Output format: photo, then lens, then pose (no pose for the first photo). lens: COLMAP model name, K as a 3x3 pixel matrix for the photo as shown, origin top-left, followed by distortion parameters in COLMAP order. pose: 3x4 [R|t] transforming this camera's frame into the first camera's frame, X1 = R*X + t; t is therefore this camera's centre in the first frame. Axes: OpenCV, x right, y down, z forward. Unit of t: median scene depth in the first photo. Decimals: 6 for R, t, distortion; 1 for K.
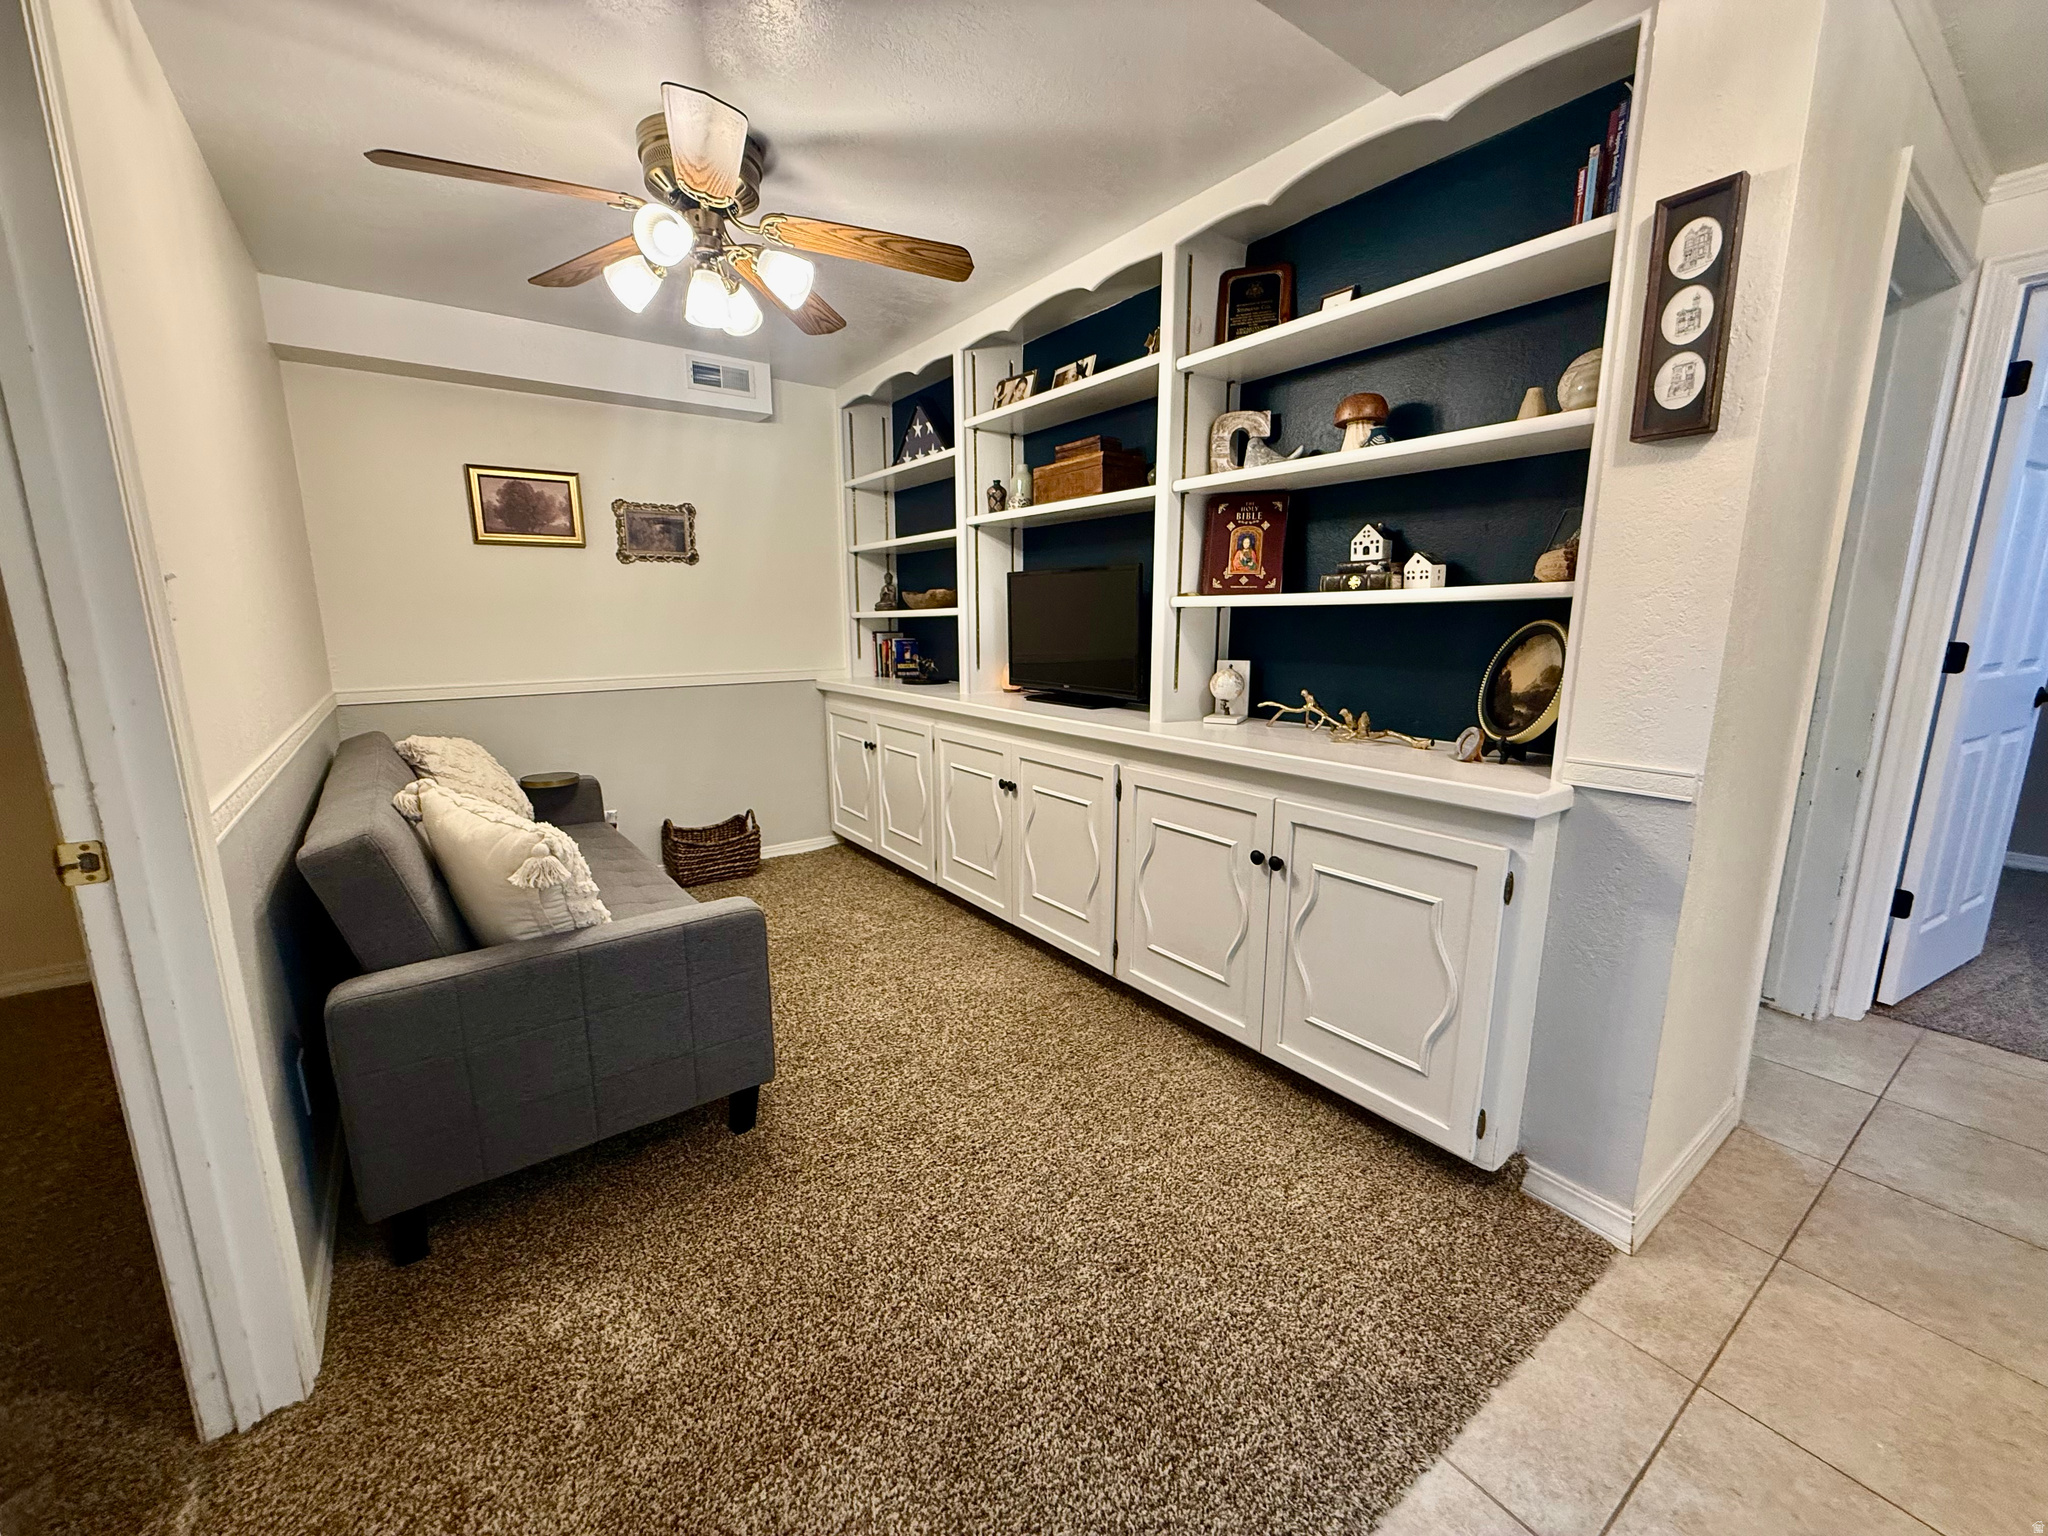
lens RADIAL K [[812.8, 0, 1020.7], [0, 812.8, 762.6], [0, 0, 1]] dist [0.002847, -0.000386]
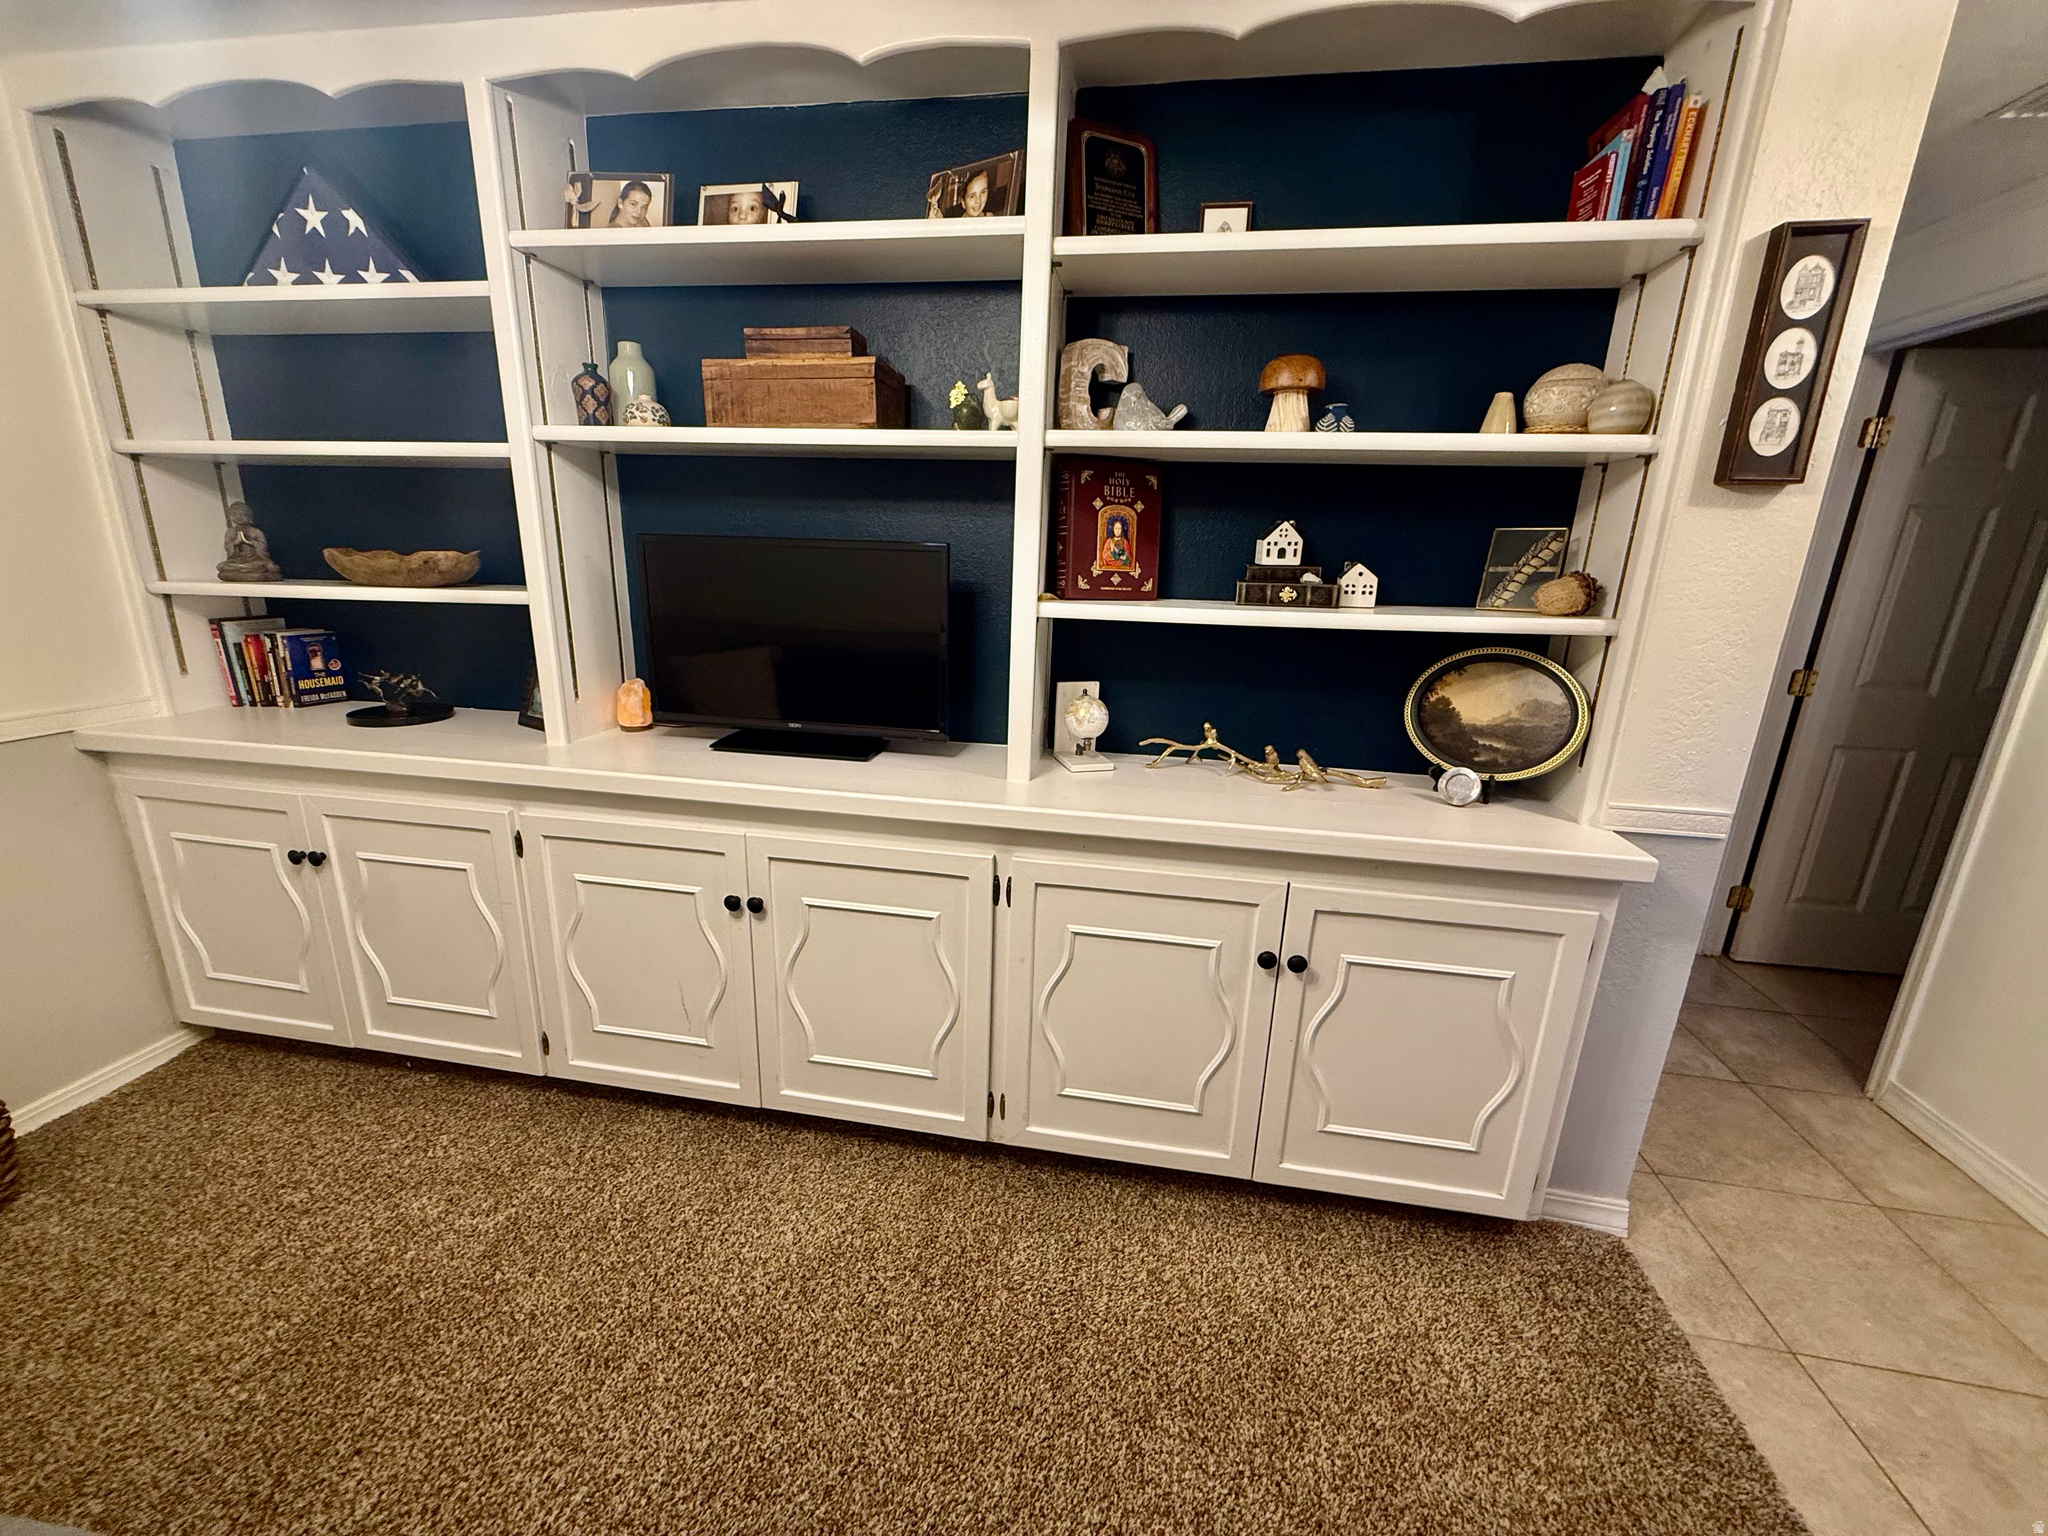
lens RADIAL K [[812.8, 0, 1020.7], [0, 812.8, 762.6], [0, 0, 1]] dist [0.002847, -0.000386]
pose [[0.718881, -0.156961, 0.677180, -0.318758], [0.095271, 0.987228, 0.127688, -0.162755], [-0.688574, -0.027277, 0.724653, 0.518641]]
